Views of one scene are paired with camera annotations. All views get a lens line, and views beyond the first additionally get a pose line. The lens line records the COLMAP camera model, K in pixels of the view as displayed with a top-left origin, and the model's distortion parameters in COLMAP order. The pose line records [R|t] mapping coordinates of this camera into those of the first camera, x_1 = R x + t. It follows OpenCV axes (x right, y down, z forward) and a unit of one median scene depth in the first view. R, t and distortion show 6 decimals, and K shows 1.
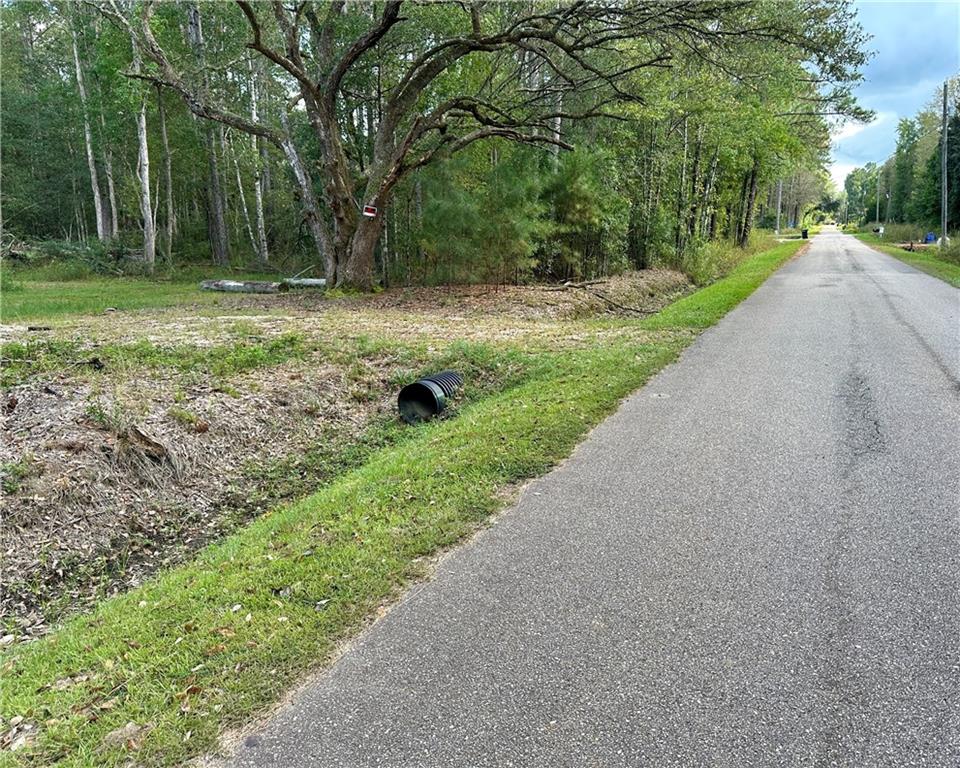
lens RADIAL K [[763.5, 0, 520.3], [0, 763.5, 382.8], [0, 0, 1]] dist [0.094137, -0.147216]
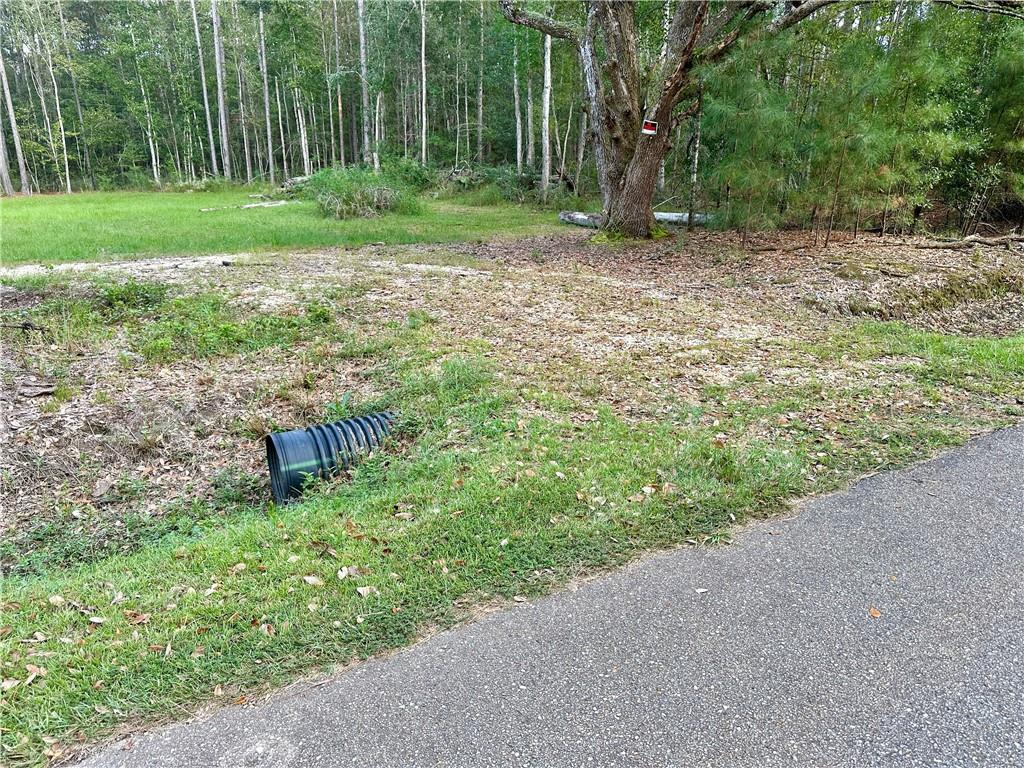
lens RADIAL K [[741.8, 0, 508.1], [0, 741.8, 399.2], [0, 0, 1]] dist [0.104523, -0.133654]
pose [[0.758723, 0.193270, -0.622082, 0.203400], [-0.114156, 0.979643, 0.165128, -0.068834], [0.641333, -0.054272, 0.765341, 0.334881]]
